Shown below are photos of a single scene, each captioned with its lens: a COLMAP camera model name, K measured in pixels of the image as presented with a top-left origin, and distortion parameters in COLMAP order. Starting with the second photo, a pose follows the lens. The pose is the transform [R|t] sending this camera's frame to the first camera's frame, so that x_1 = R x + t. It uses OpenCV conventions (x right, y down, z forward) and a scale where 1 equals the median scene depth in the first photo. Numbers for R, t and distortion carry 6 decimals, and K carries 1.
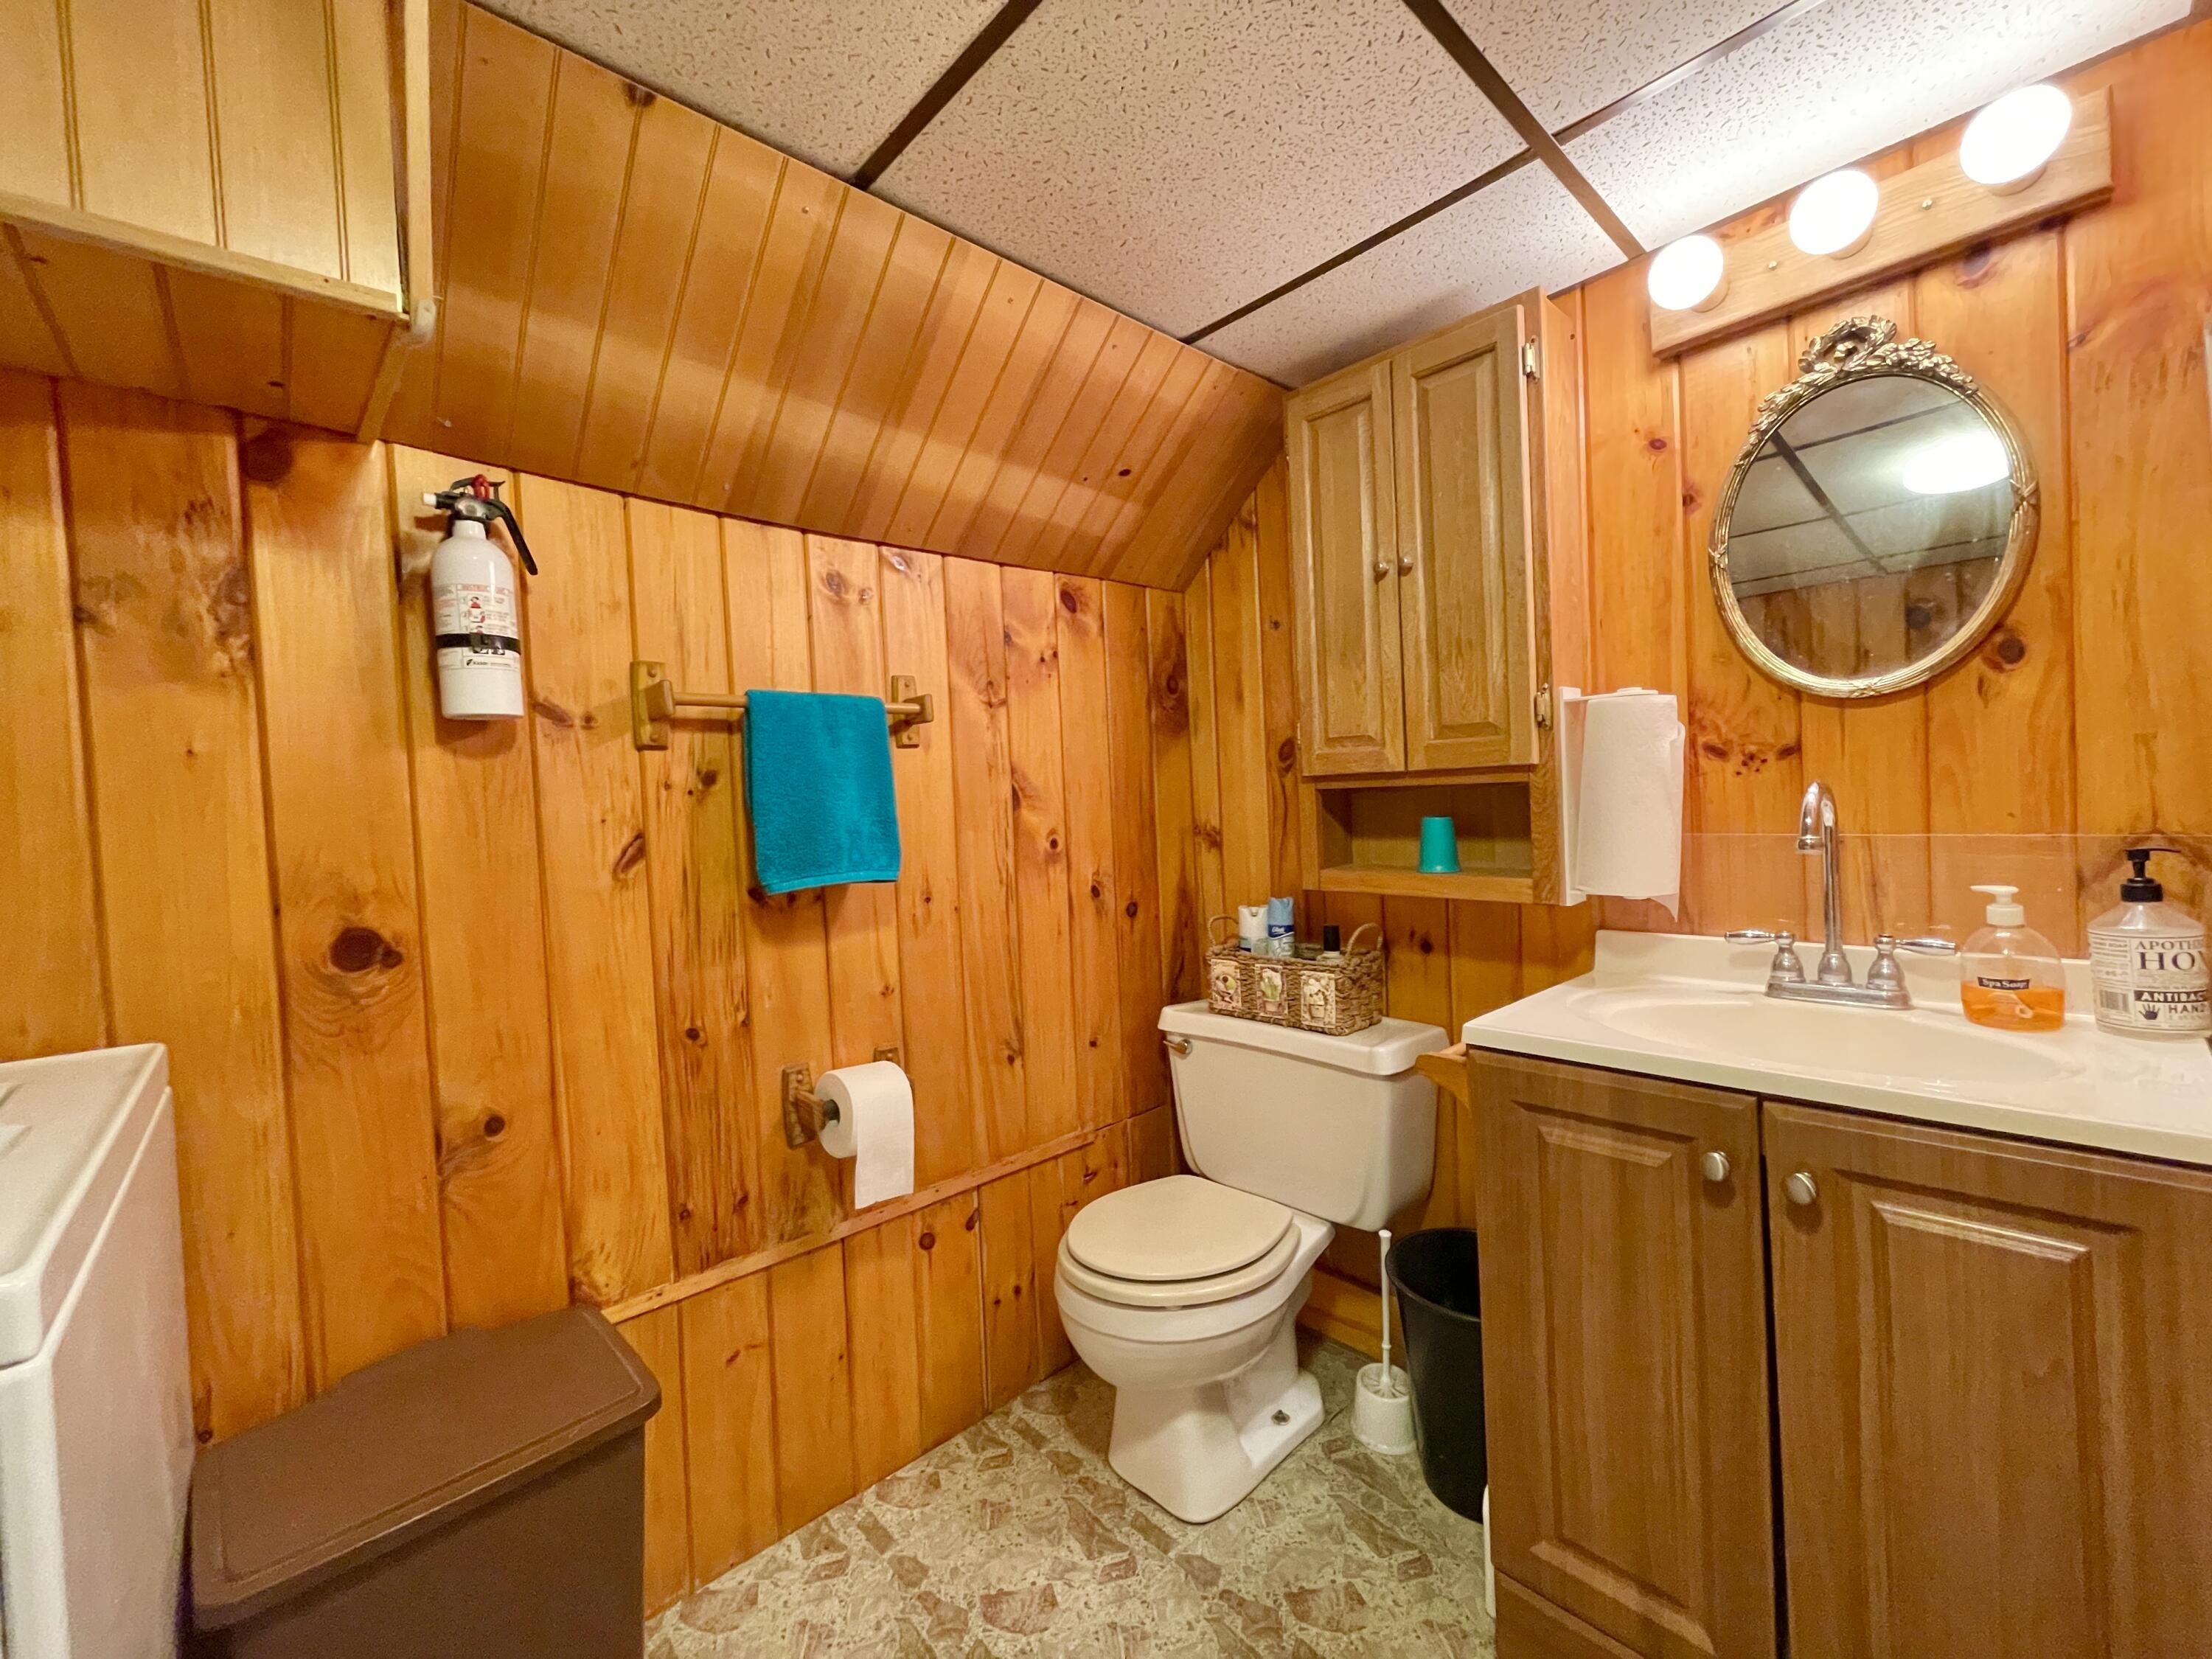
lens RADIAL K [[895.3, 0, 1111.6], [0, 895.3, 821.5], [0, 0, 1]] dist [-0.000018, -0.000578]
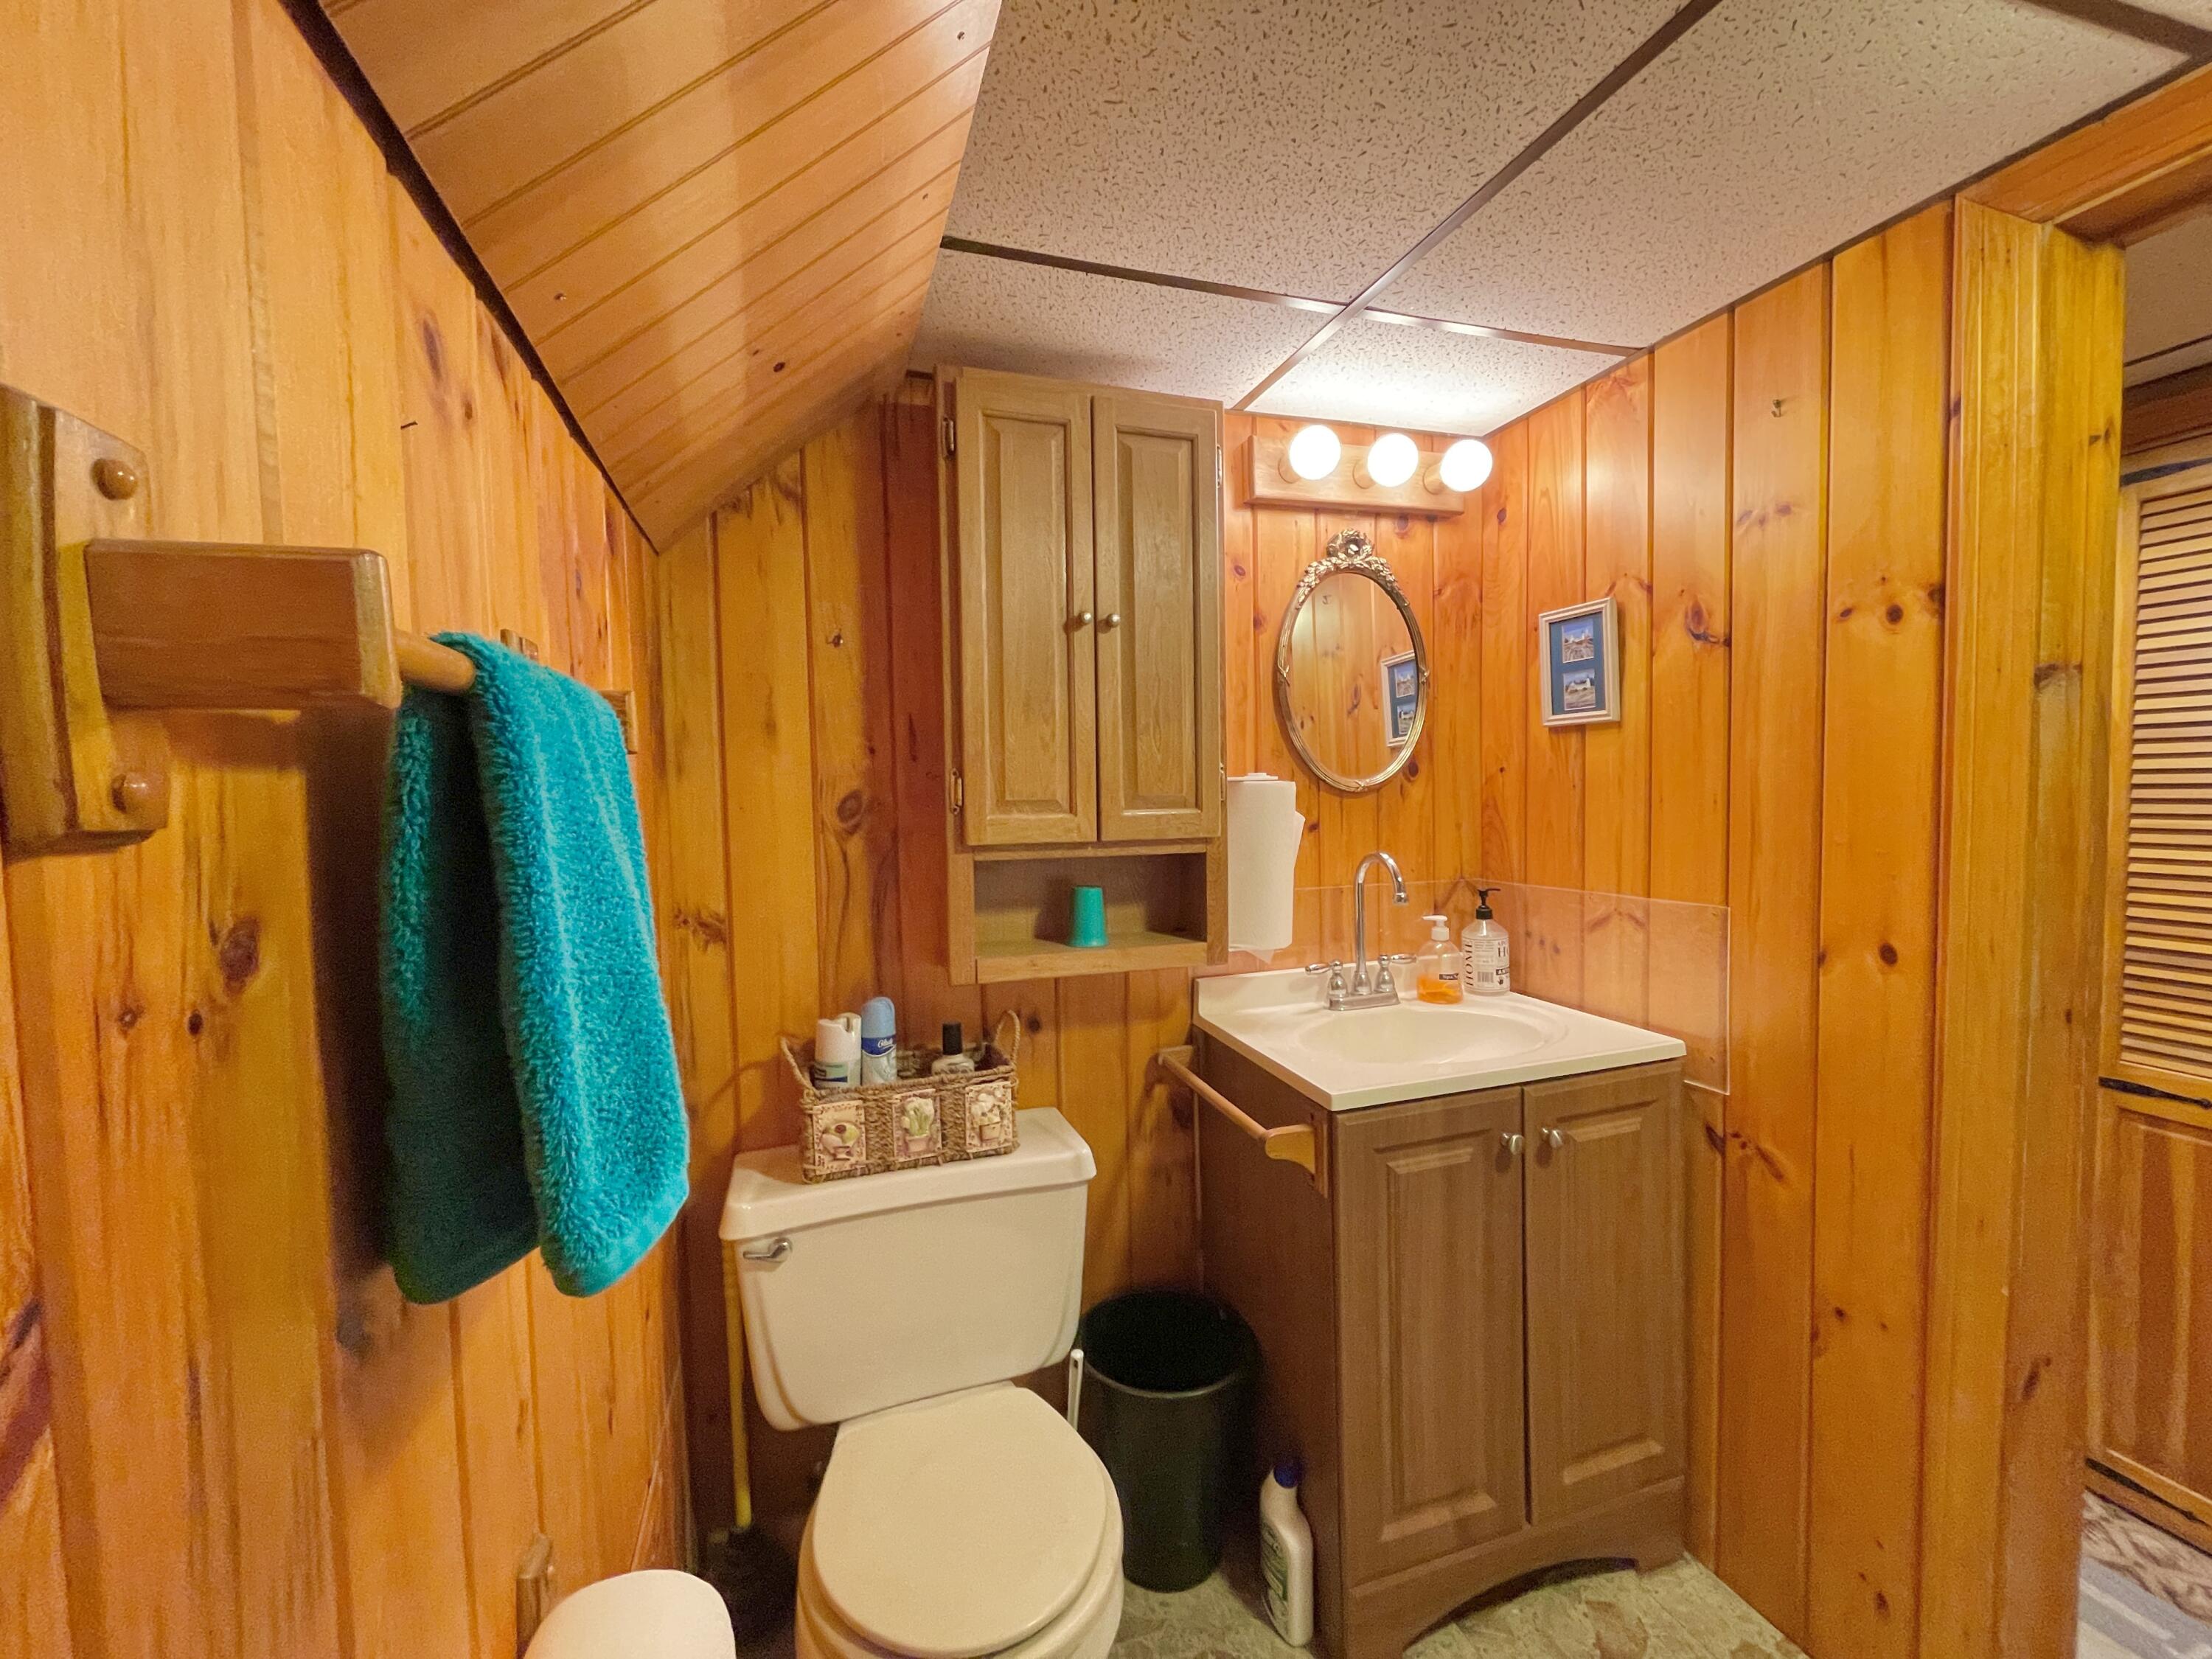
lens RADIAL K [[895.3, 0, 1106.2], [0, 895.3, 825.5], [0, 0, 1]] dist [-0.000018, -0.000578]
pose [[0.424108, -0.004039, 0.905603, -0.534800], [0.022239, 0.999735, -0.005956, -0.070320], [-0.905339, 0.022666, 0.424085, 0.624891]]
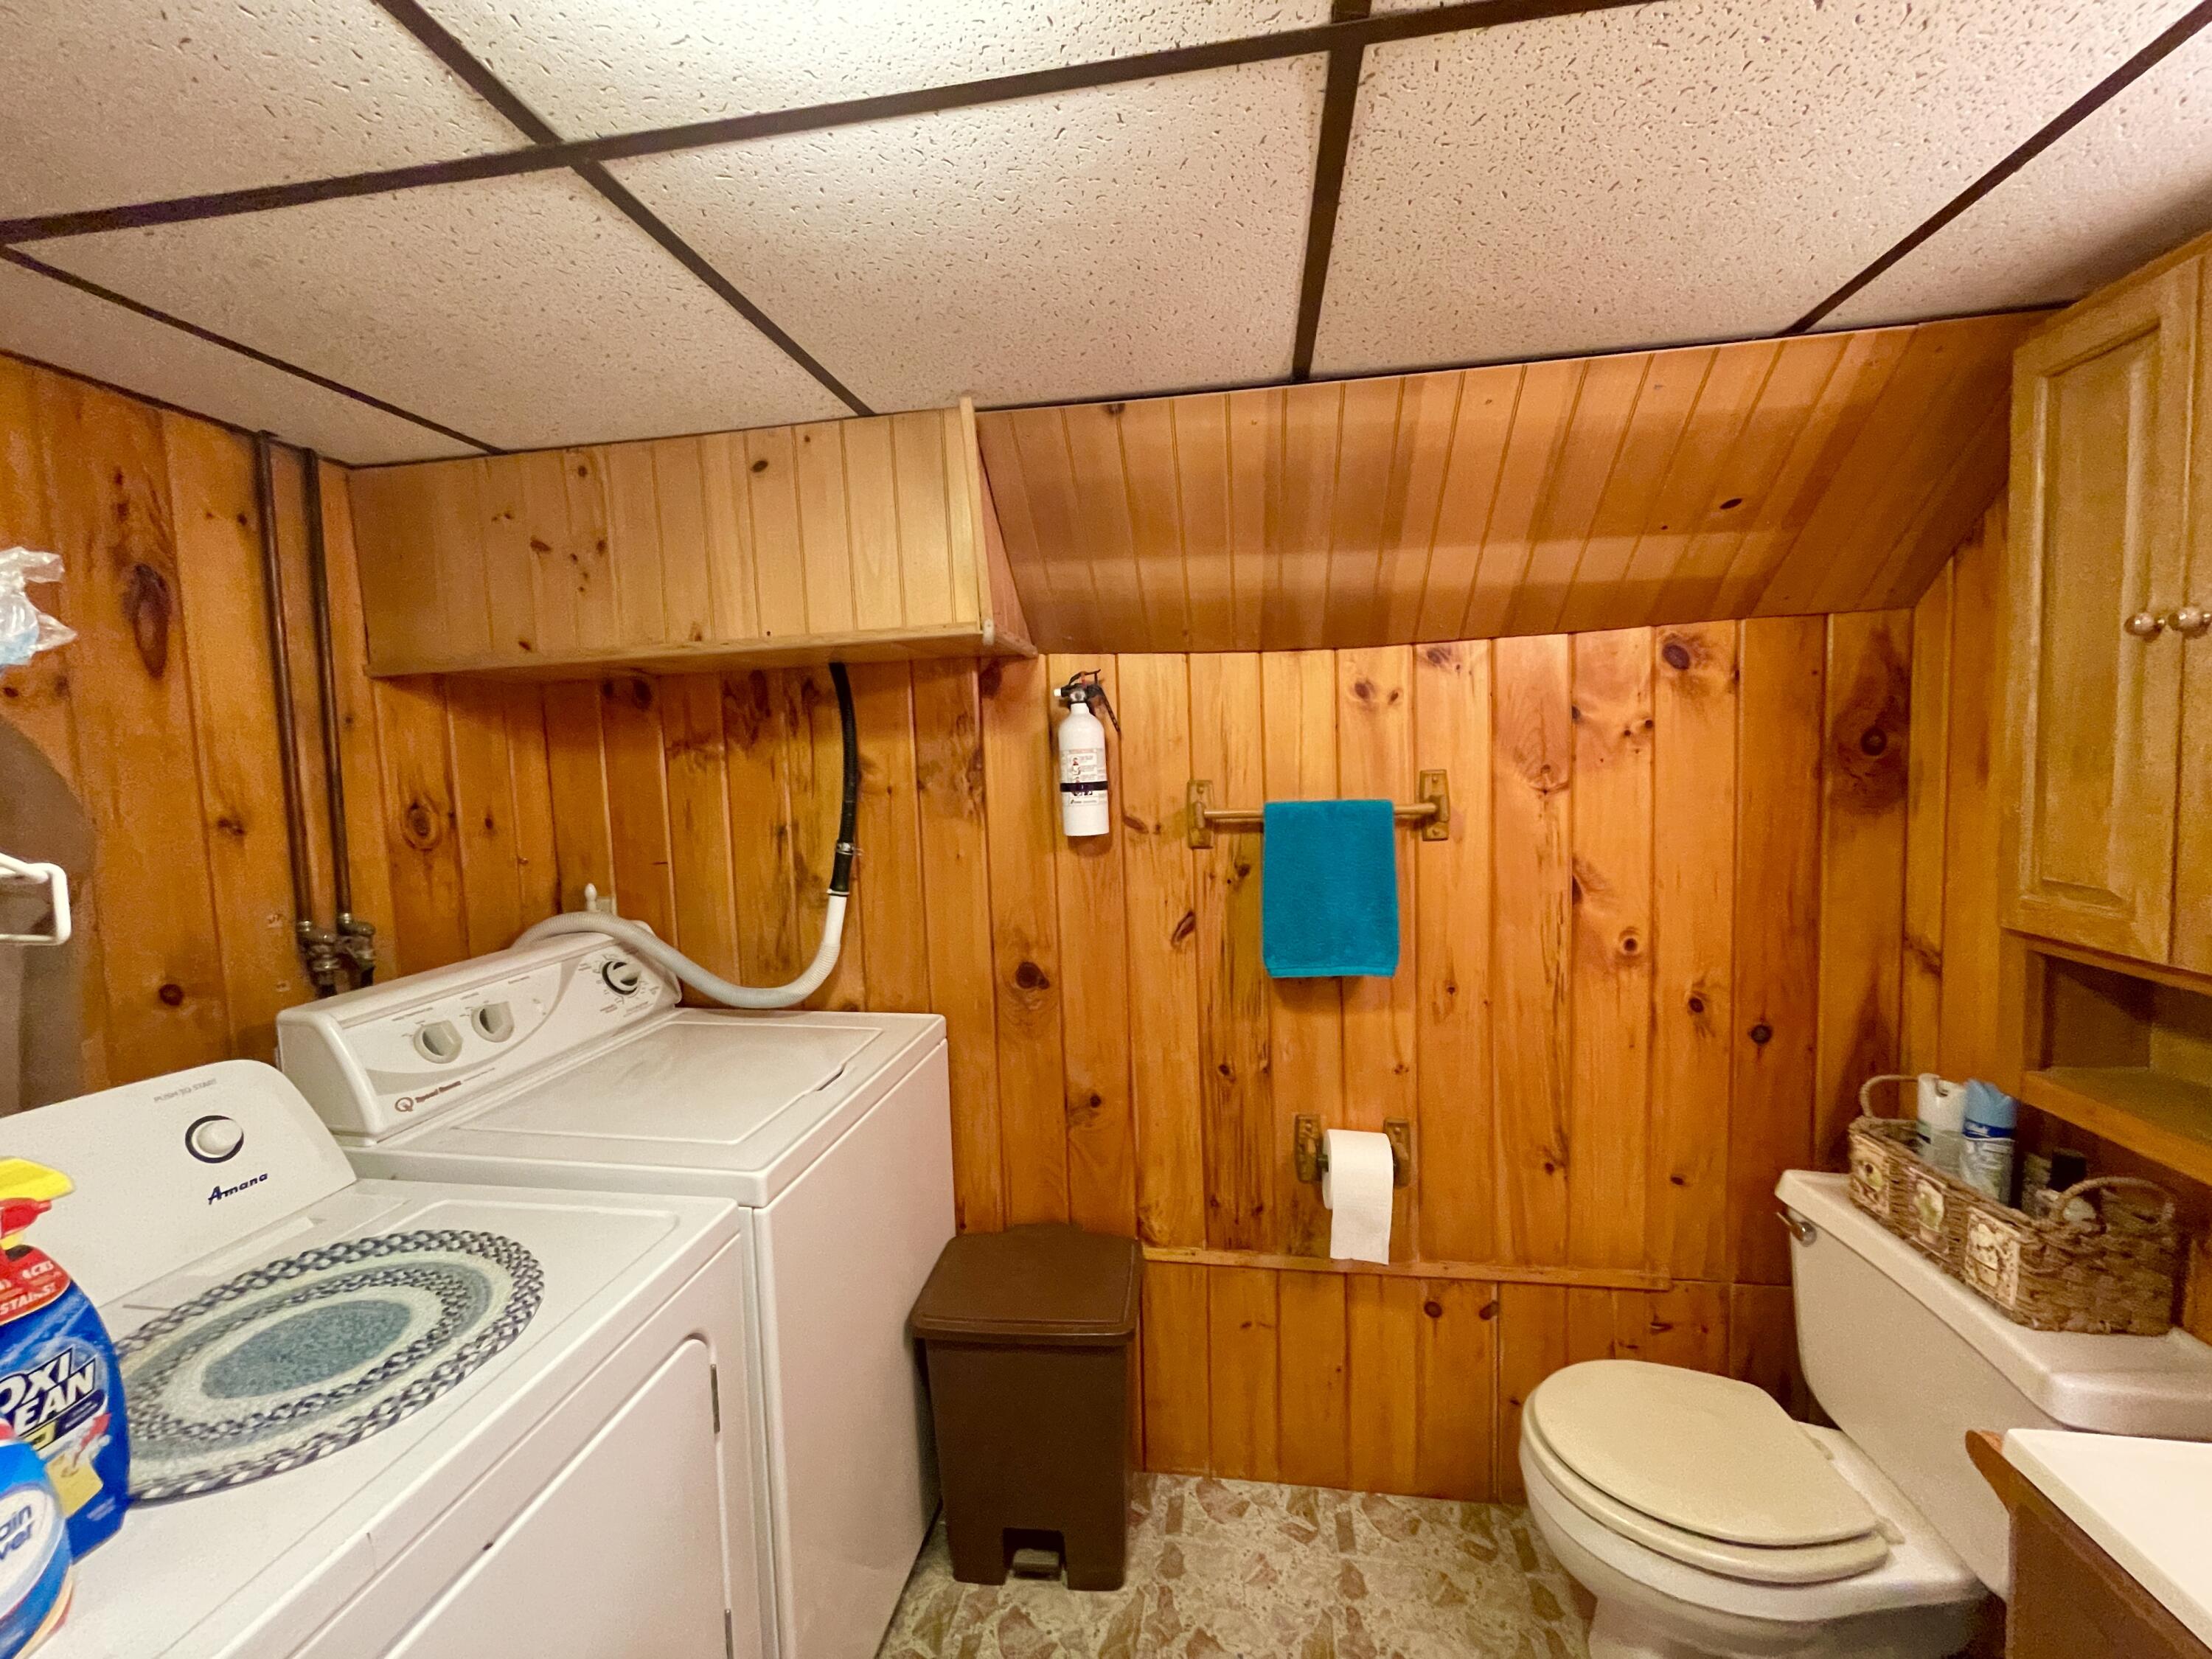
lens RADIAL K [[895.3, 0, 1117.9], [0, 895.3, 822.2], [0, 0, 1]] dist [-0.000018, -0.000578]
pose [[0.621722, 0.078439, -0.779300, 0.365718], [-0.013451, 0.995895, 0.089509, -0.204475], [0.783122, -0.045167, 0.620225, 0.094896]]
